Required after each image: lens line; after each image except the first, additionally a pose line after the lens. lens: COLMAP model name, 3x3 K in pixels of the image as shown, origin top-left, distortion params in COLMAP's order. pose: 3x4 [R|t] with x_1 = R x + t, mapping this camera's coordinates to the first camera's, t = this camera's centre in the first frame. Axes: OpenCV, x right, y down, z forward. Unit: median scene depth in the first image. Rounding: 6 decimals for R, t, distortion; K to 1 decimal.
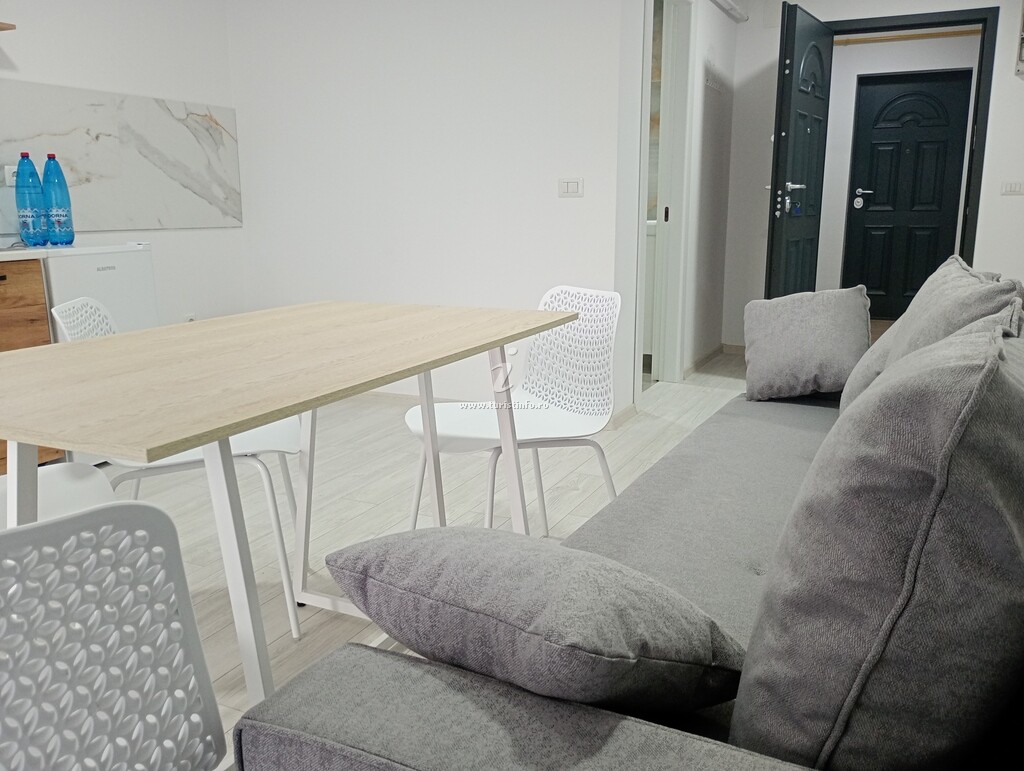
lens RADIAL K [[852.3, 0, 512.0], [0, 852.3, 385.5], [0, 0, 1]] dist [0.067587, -0.091619]
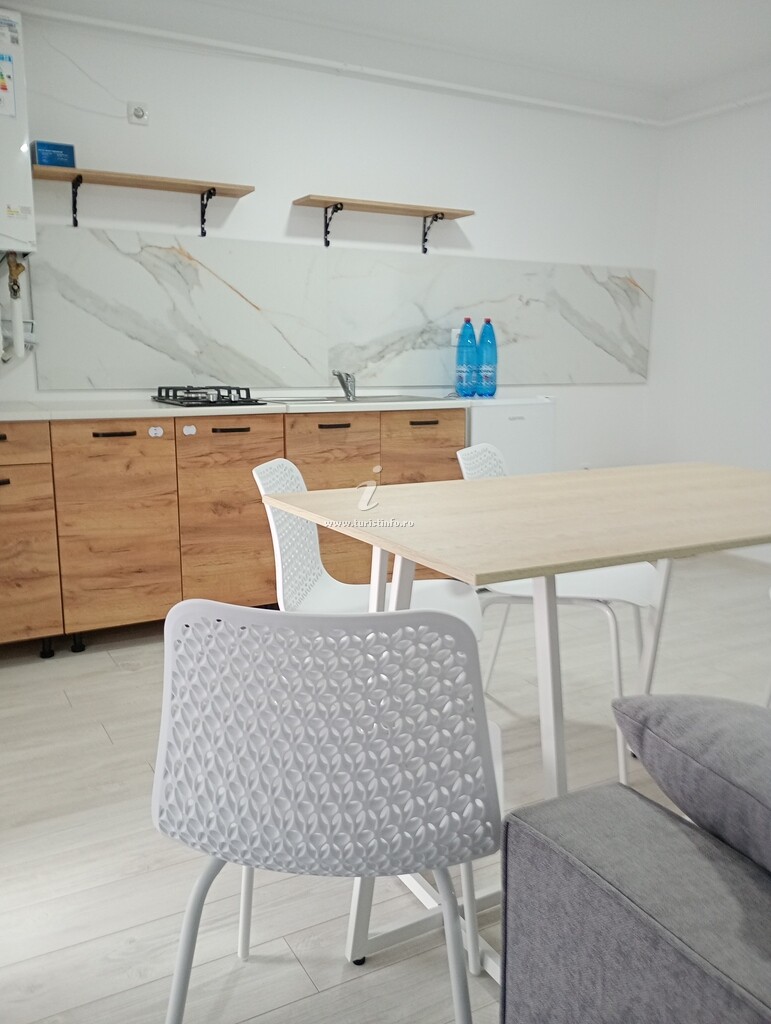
lens RADIAL K [[852.3, 0, 382.9], [0, 852.3, 523.1], [0, 0, 1]] dist [0.067587, -0.091619]
pose [[0.815584, 0.120561, -0.565939, 0.134326], [-0.130399, 0.991189, 0.023230, -0.008401], [0.563754, 0.054852, 0.824120, -0.068170]]
